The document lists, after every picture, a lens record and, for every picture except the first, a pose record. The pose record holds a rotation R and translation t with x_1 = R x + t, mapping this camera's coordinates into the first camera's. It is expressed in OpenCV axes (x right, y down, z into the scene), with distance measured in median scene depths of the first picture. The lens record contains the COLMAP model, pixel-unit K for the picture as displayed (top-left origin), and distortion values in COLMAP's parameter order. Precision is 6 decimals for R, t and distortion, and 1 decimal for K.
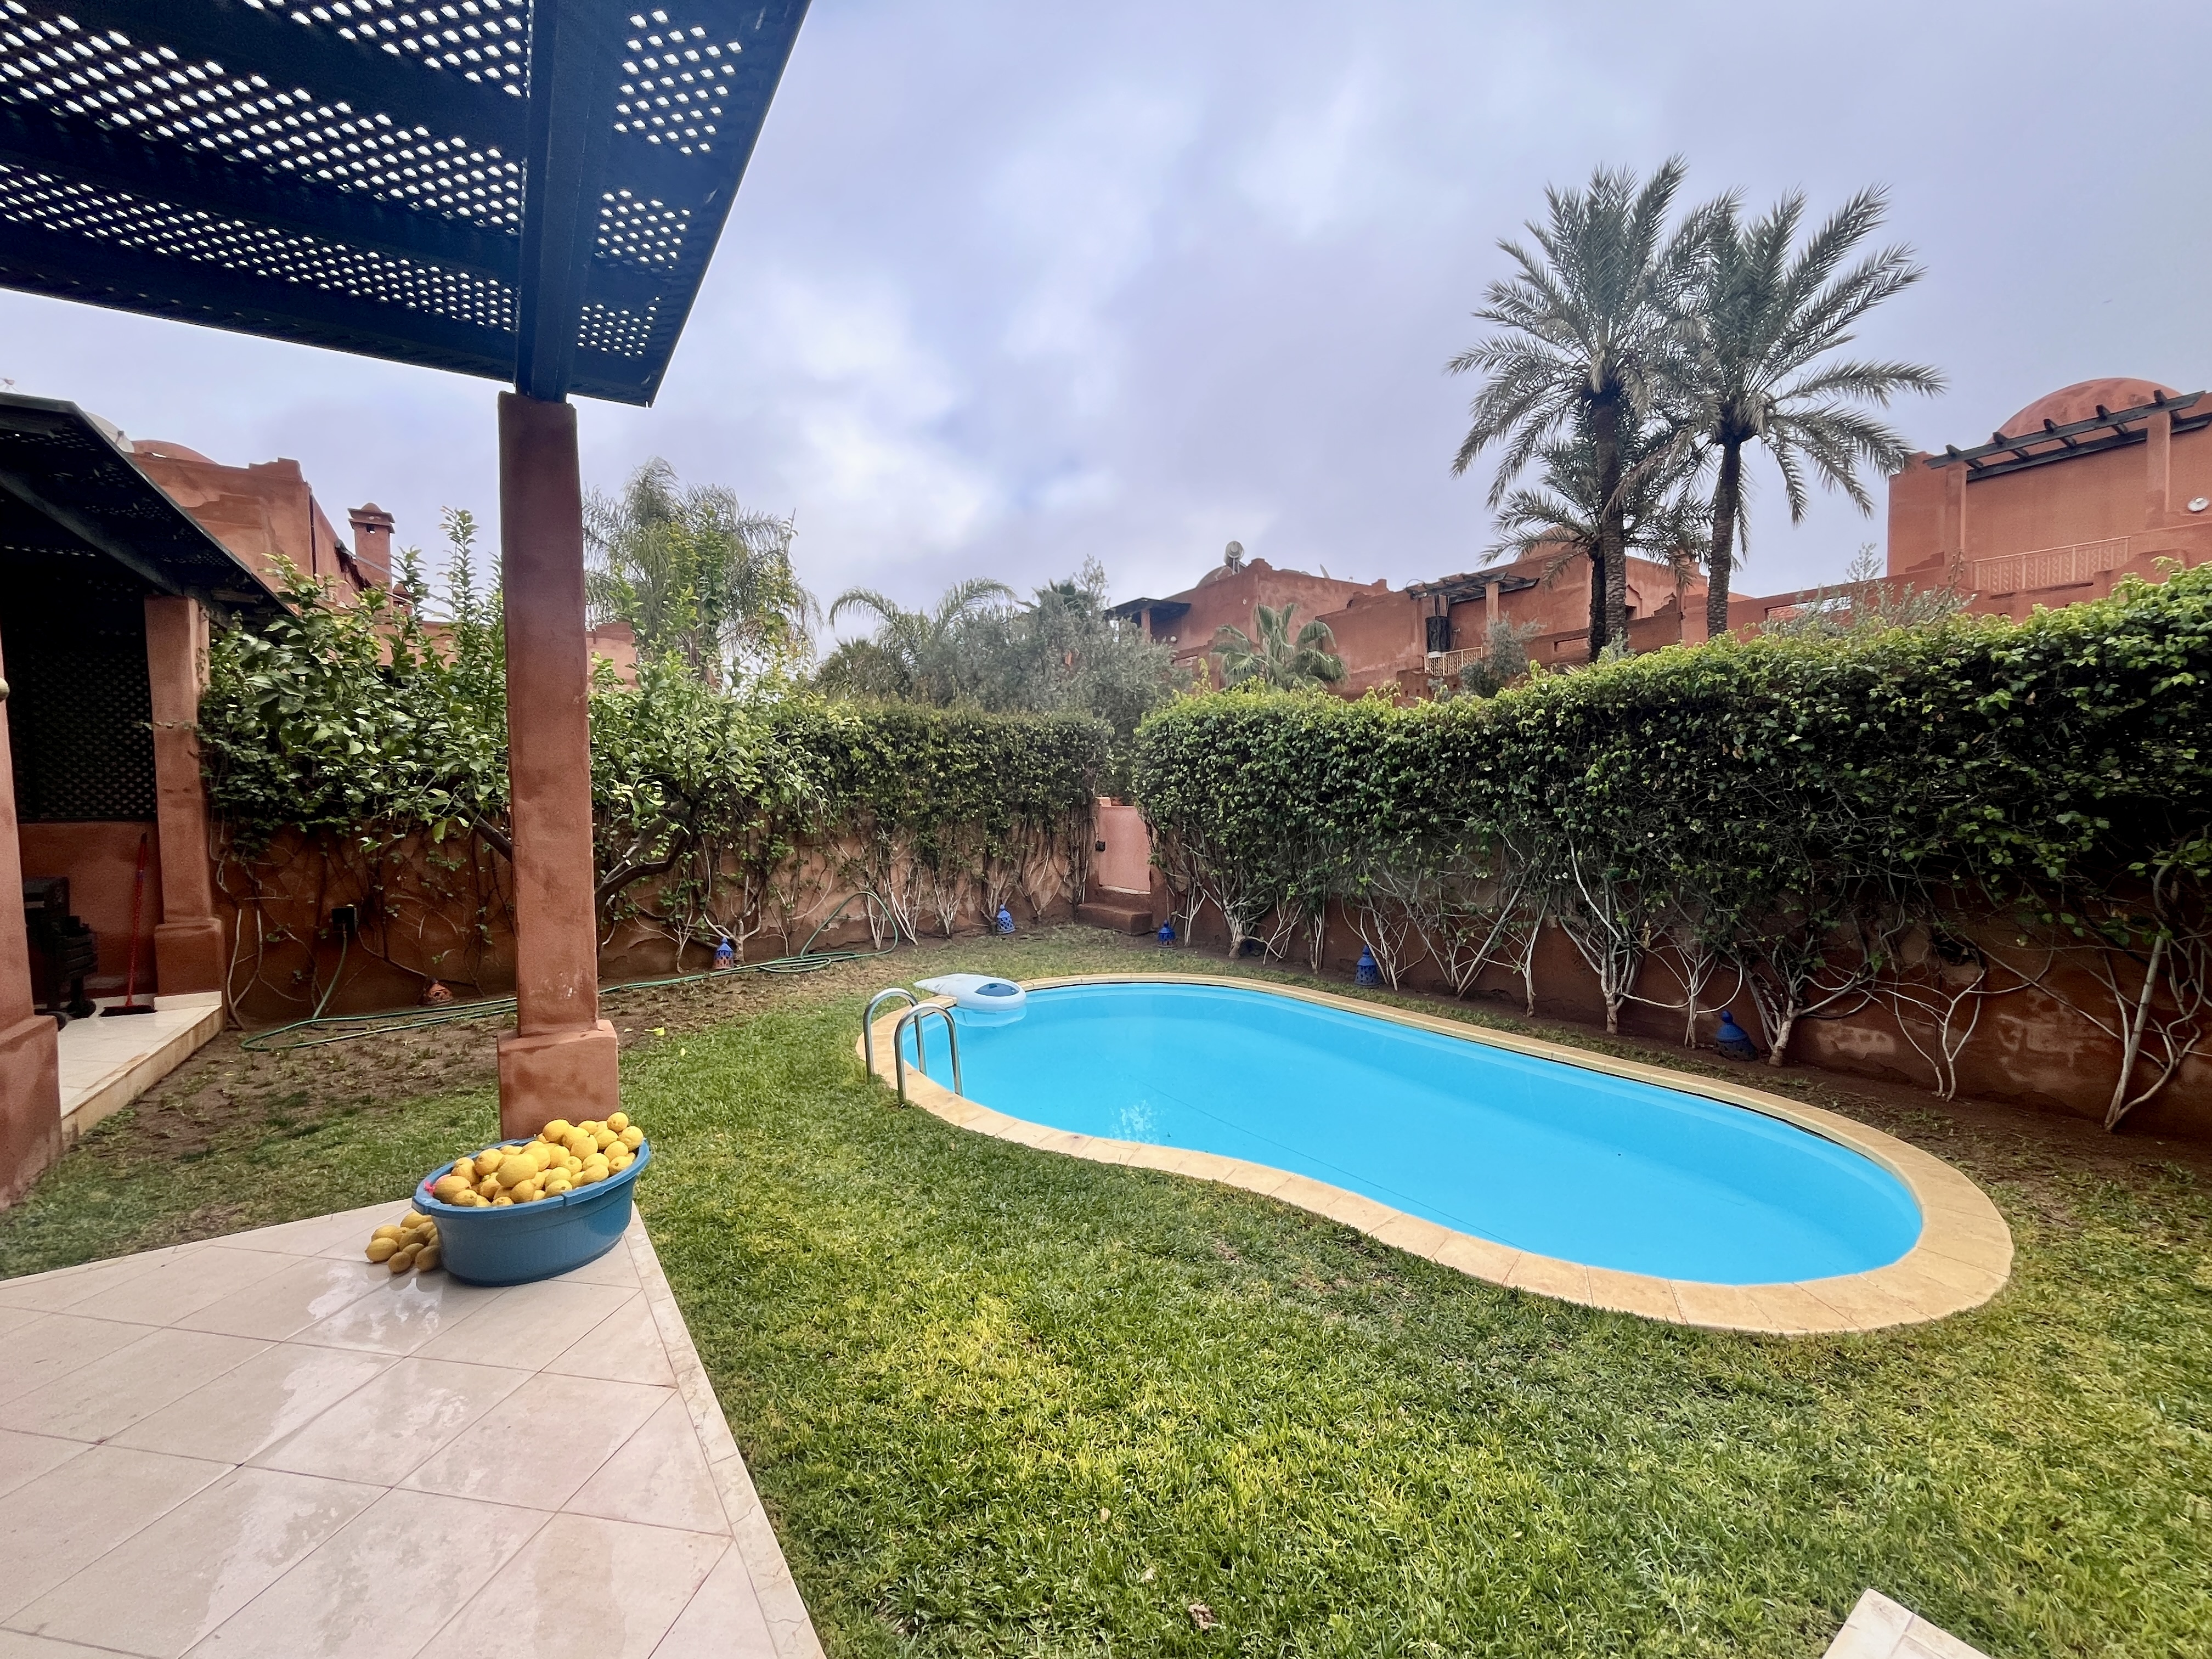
lens RADIAL K [[894.1, 0, 1104.7], [0, 894.1, 827.9], [0, 0, 1]] dist [0.004162, 0.000052]
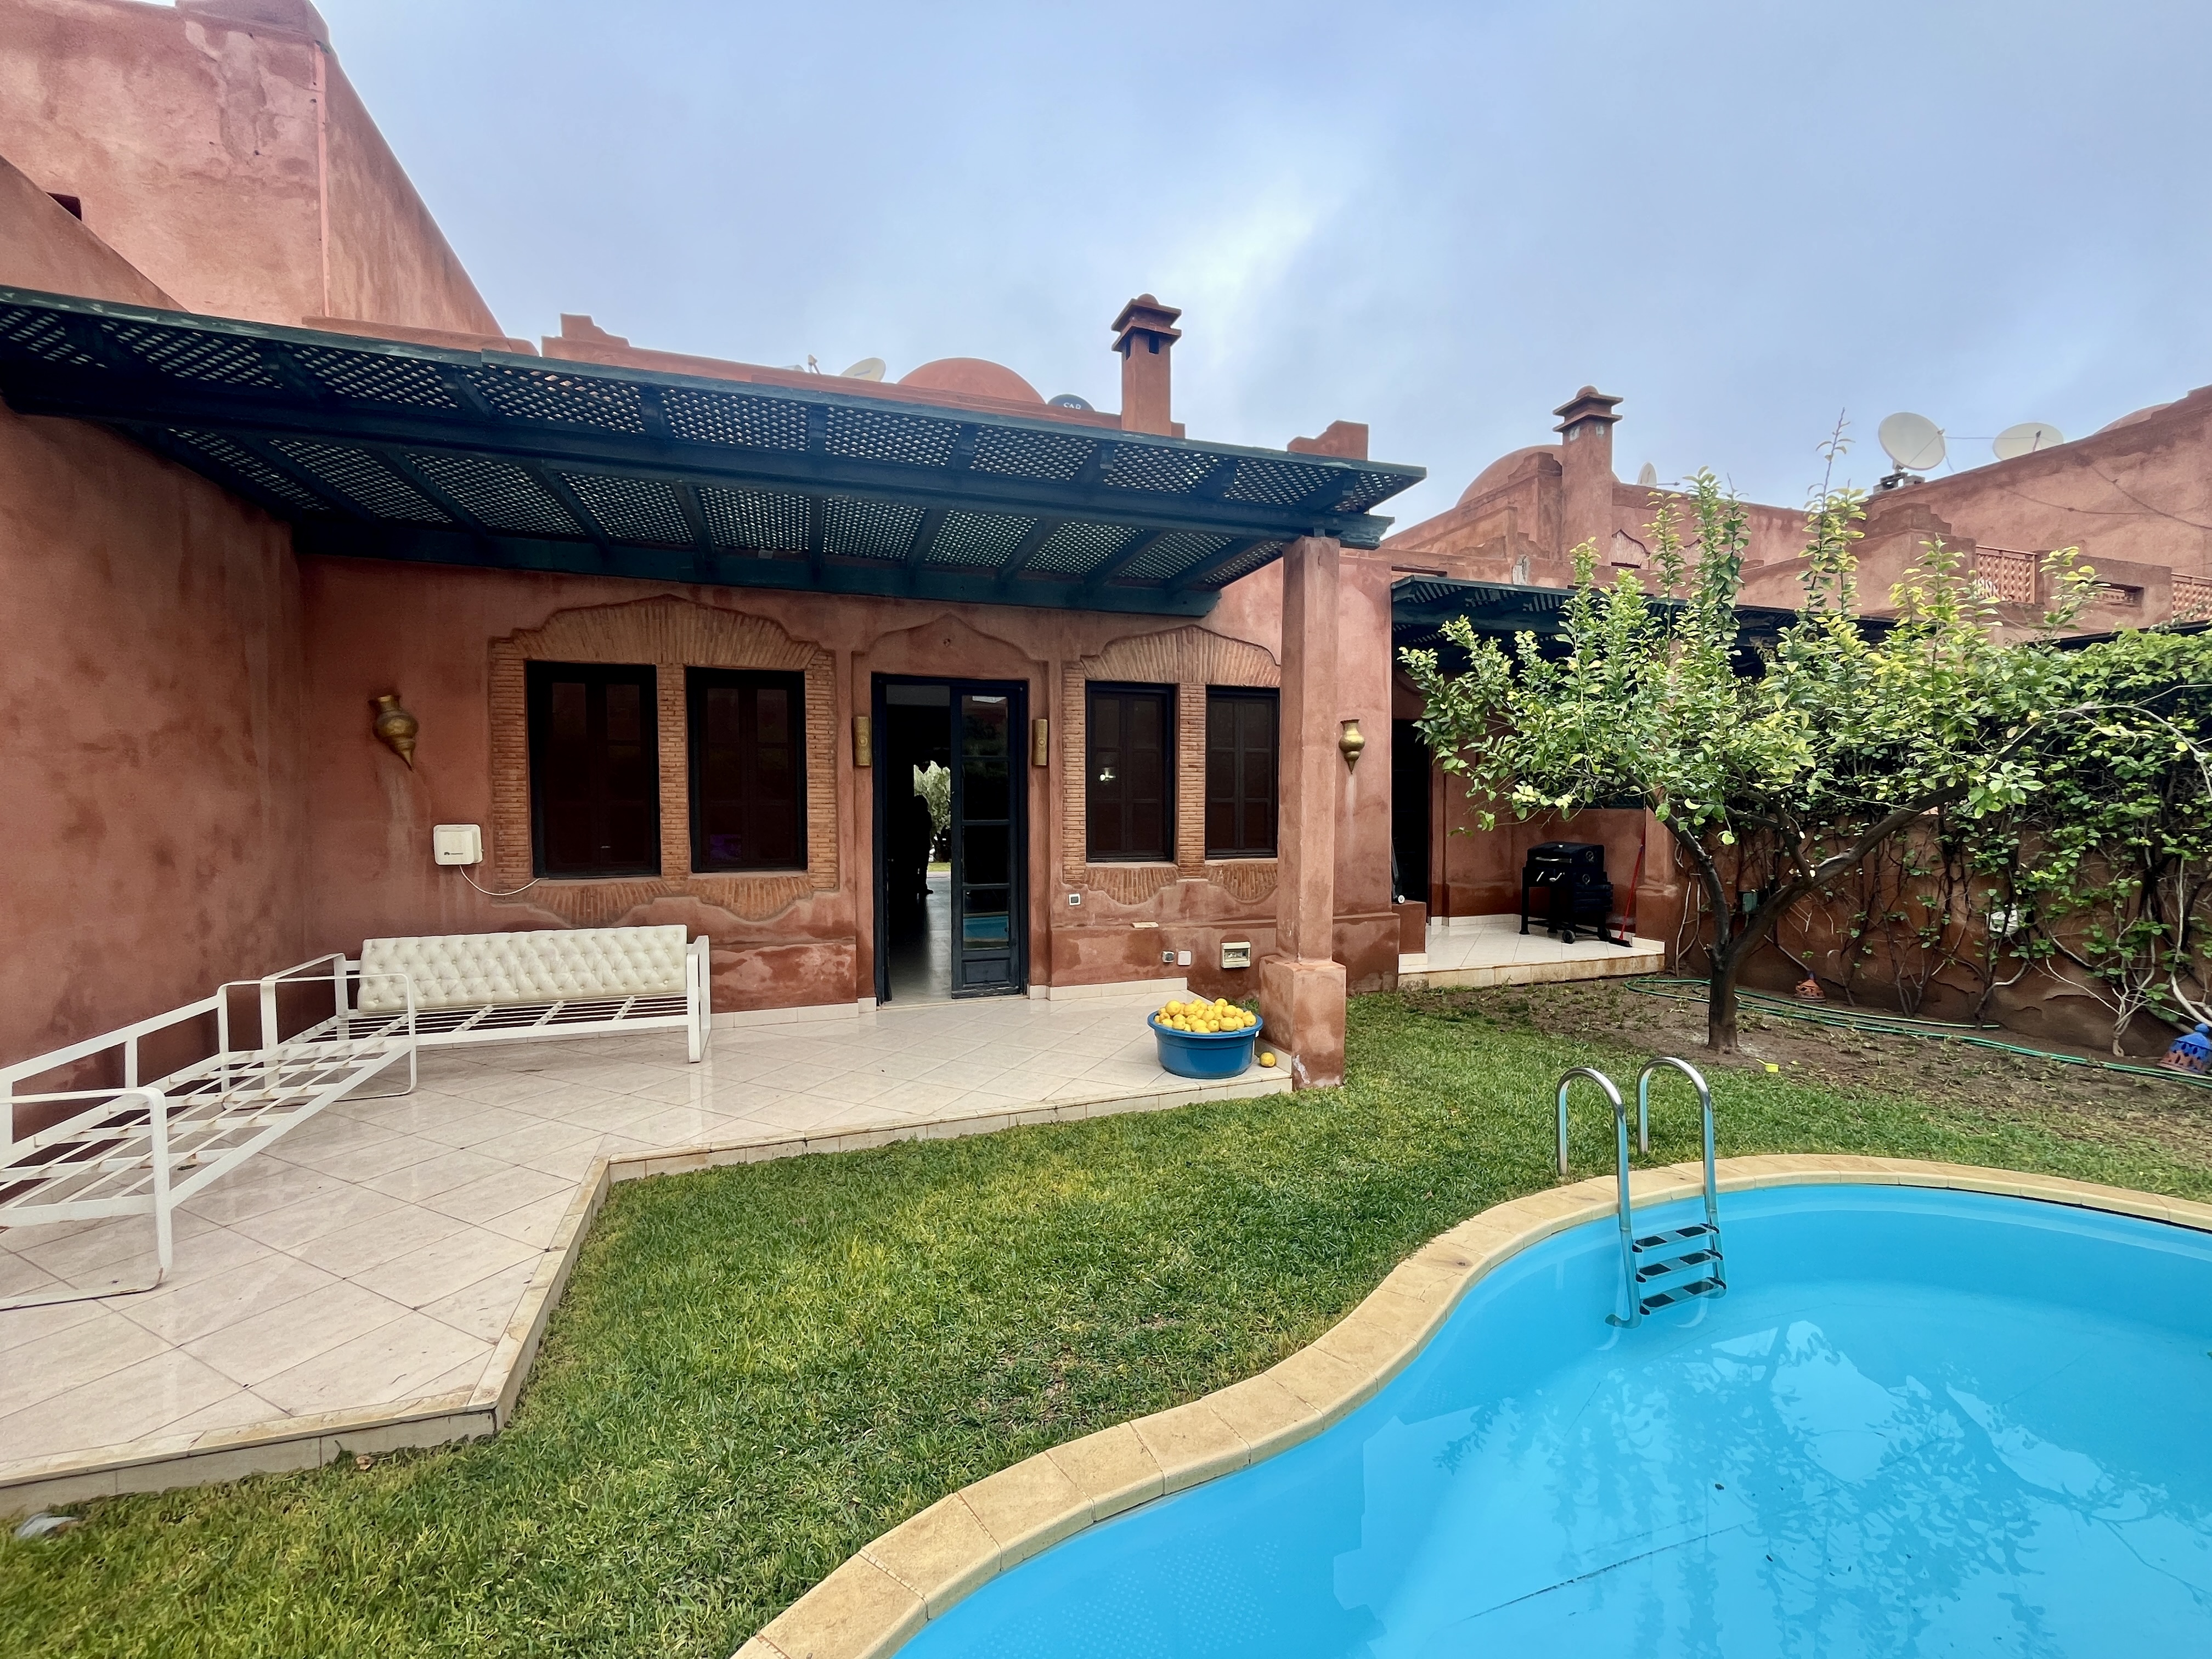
lens RADIAL K [[894.1, 0, 1099.5], [0, 894.1, 826.1], [0, 0, 1]] dist [0.004162, 0.000052]
pose [[-0.264708, 0.050616, -0.962999, 0.782425], [-0.024588, 0.997943, 0.059211, -0.069004], [0.964015, 0.039352, -0.262919, 0.902546]]
